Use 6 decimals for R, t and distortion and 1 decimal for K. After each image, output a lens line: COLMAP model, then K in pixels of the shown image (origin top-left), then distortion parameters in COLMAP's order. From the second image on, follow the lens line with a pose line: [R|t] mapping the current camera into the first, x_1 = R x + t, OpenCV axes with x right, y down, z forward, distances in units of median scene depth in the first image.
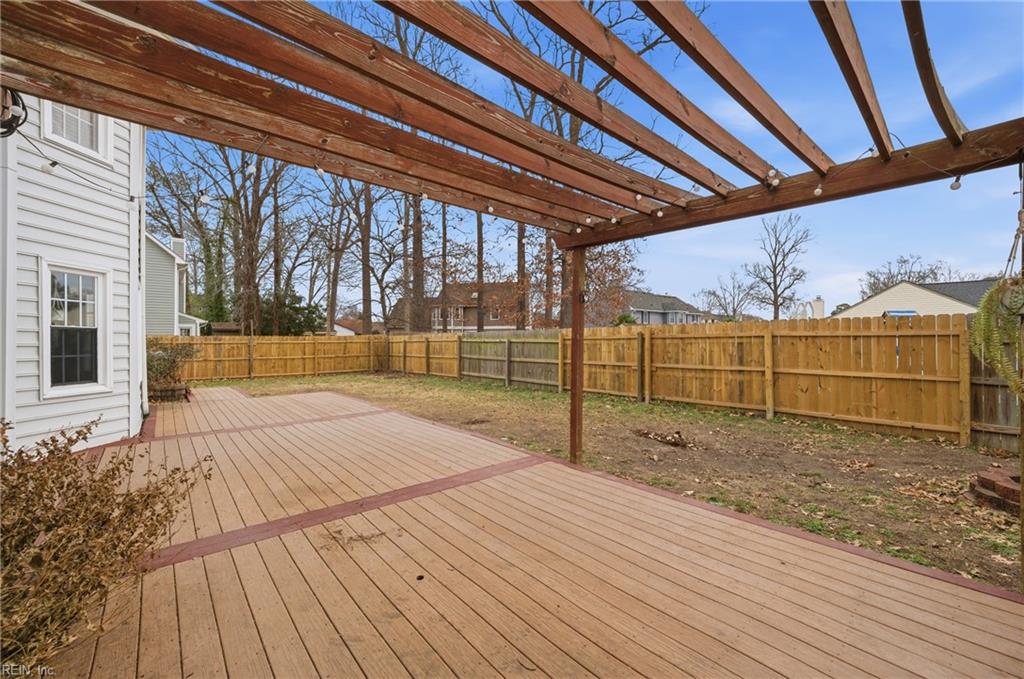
lens RADIAL K [[409.3, 0, 512.0], [0, 409.3, 339.5], [0, 0, 1]] dist [-0.016134, -0.000052]
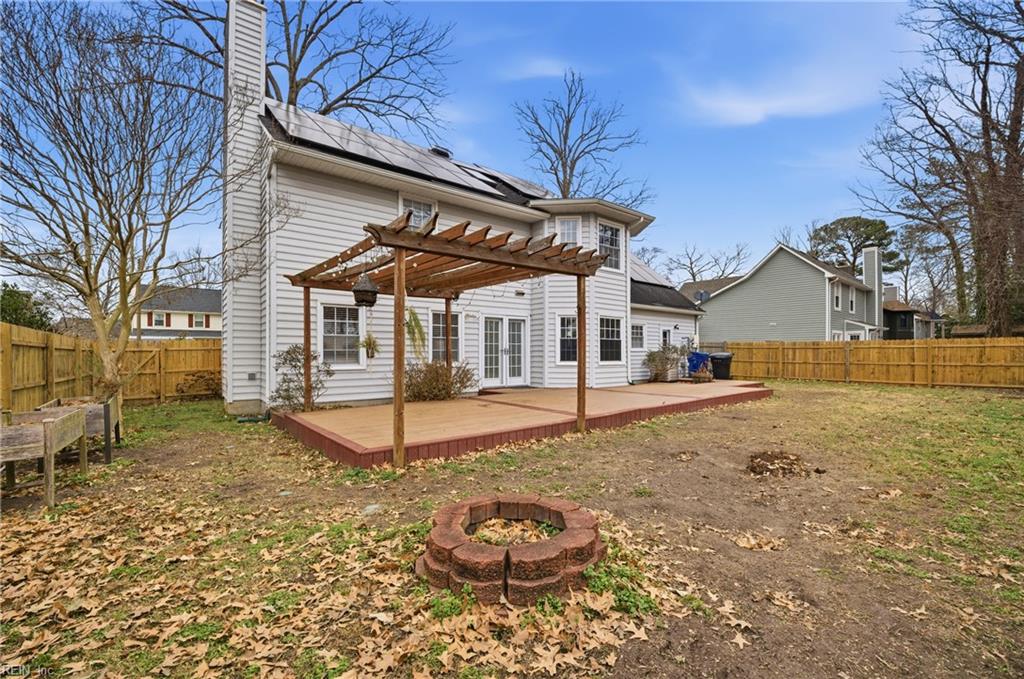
lens RADIAL K [[409.3, 0, 512.0], [0, 409.3, 339.5], [0, 0, 1]] dist [-0.016134, -0.000052]
pose [[-0.059332, -0.020215, -0.998034, 1.349920], [0.002730, 0.999788, -0.020413, 0.025910], [0.998235, -0.003936, -0.059264, 0.748033]]
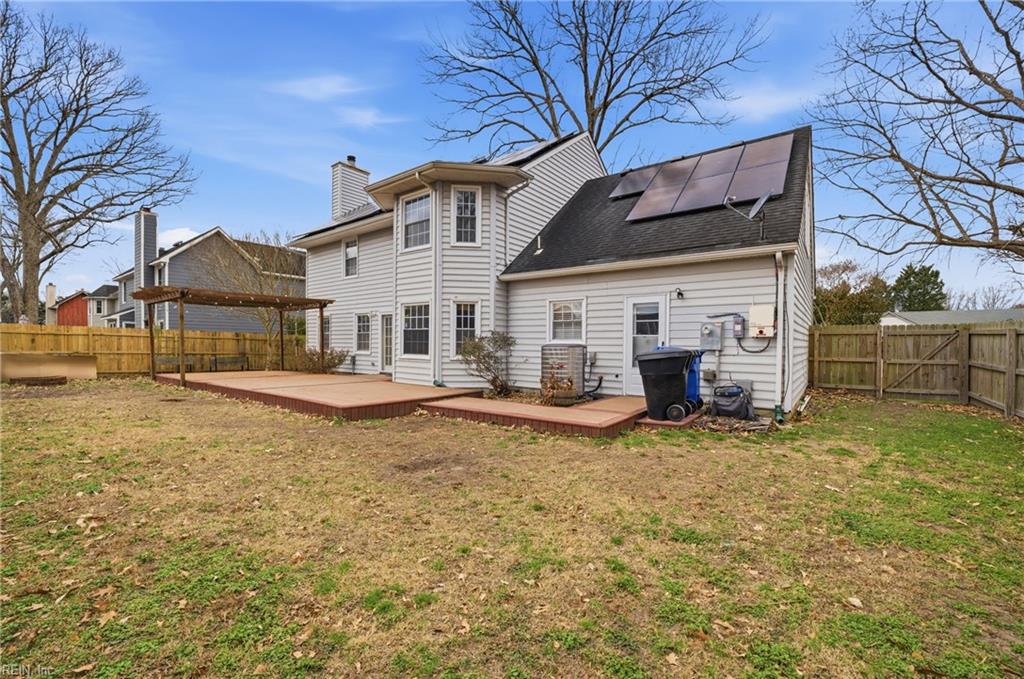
lens RADIAL K [[417.2, 0, 512.0], [0, 417.2, 339.5], [0, 0, 1]] dist [-0.000600, -0.000027]
pose [[-0.979848, -0.002751, -0.199724, -1.129787], [-0.000456, 0.999933, -0.011539, 0.052940], [0.199742, -0.011215, -0.979784, 3.349382]]
